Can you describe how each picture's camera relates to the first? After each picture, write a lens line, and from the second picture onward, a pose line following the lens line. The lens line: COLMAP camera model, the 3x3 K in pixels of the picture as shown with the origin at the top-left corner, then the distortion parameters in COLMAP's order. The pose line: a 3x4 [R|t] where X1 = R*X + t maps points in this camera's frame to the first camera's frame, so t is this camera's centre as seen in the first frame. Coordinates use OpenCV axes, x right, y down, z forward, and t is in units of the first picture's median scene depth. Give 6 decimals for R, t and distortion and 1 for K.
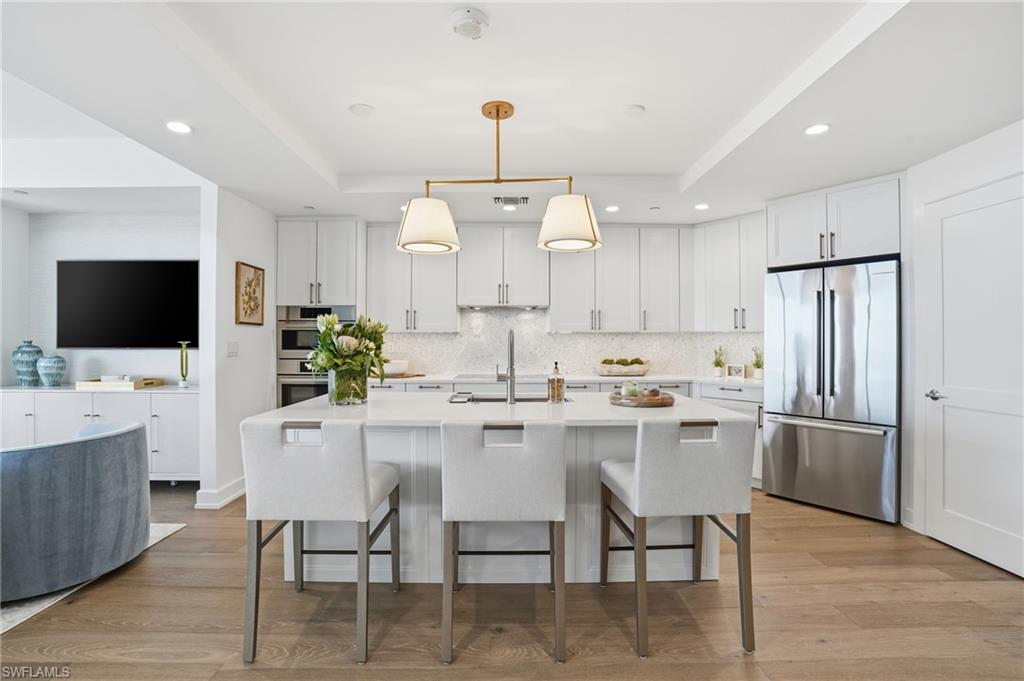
lens RADIAL K [[477.1, 0, 510.1], [0, 477.1, 335.9], [0, 0, 1]] dist [-0.063617, 0.020108]
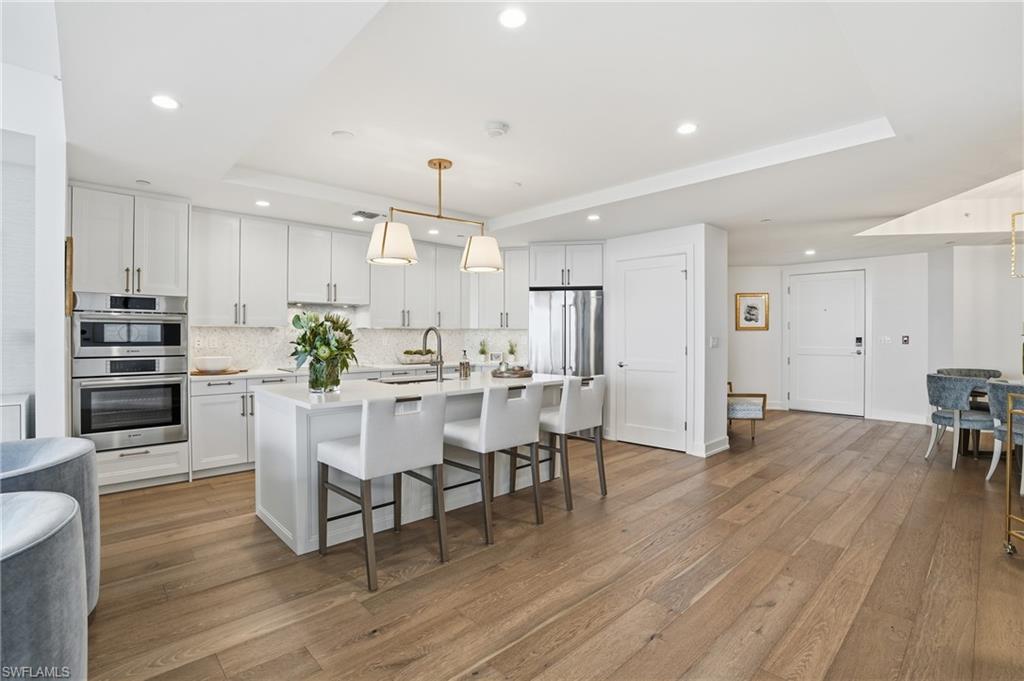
lens RADIAL K [[477.1, 0, 510.1], [0, 477.1, 335.9], [0, 0, 1]] dist [-0.063617, 0.020108]
pose [[0.733397, -0.001227, 0.679800, -0.545648], [-0.007683, 0.999920, 0.010093, -0.003166], [-0.679758, -0.012625, 0.733328, -0.088335]]
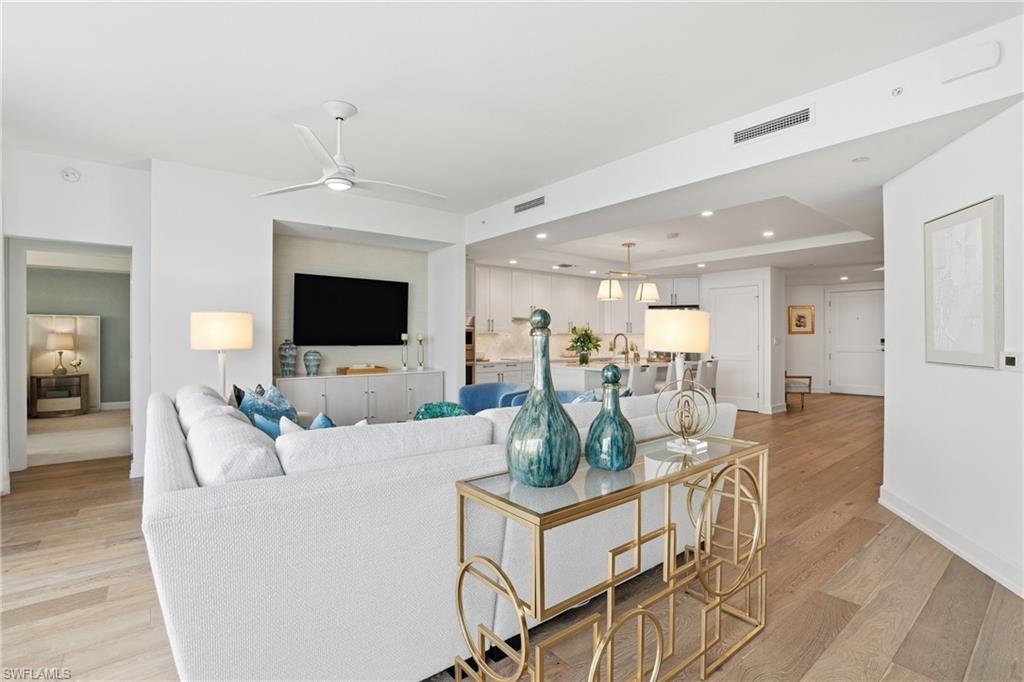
lens RADIAL K [[477.1, 0, 510.1], [0, 477.1, 336.4], [0, 0, 1]] dist [-0.063617, 0.020108]
pose [[0.785973, 0.000306, 0.618261, -1.414180], [-0.004737, 0.999973, 0.005528, -0.006369], [-0.618243, -0.007274, 0.785954, -0.398789]]
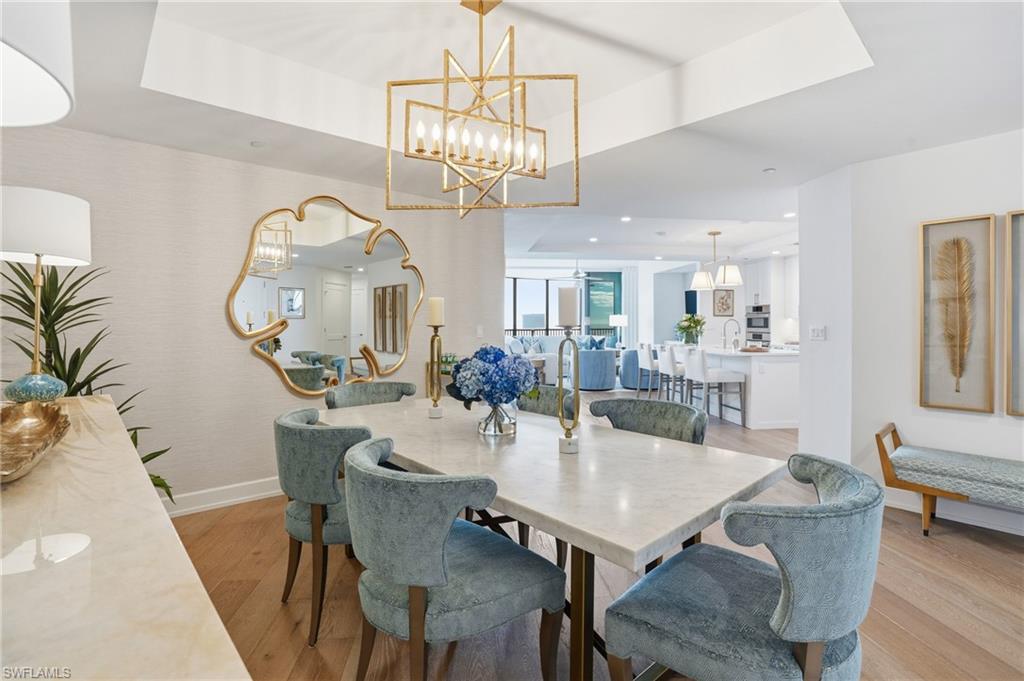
lens RADIAL K [[477.1, 0, 510.1], [0, 477.1, 335.9], [0, 0, 1]] dist [-0.063617, 0.020108]
pose [[0.088781, 0.032152, -0.995532, 1.659558], [0.003917, 0.999460, 0.032628, -0.004705], [0.996043, -0.006796, 0.088607, -0.234006]]
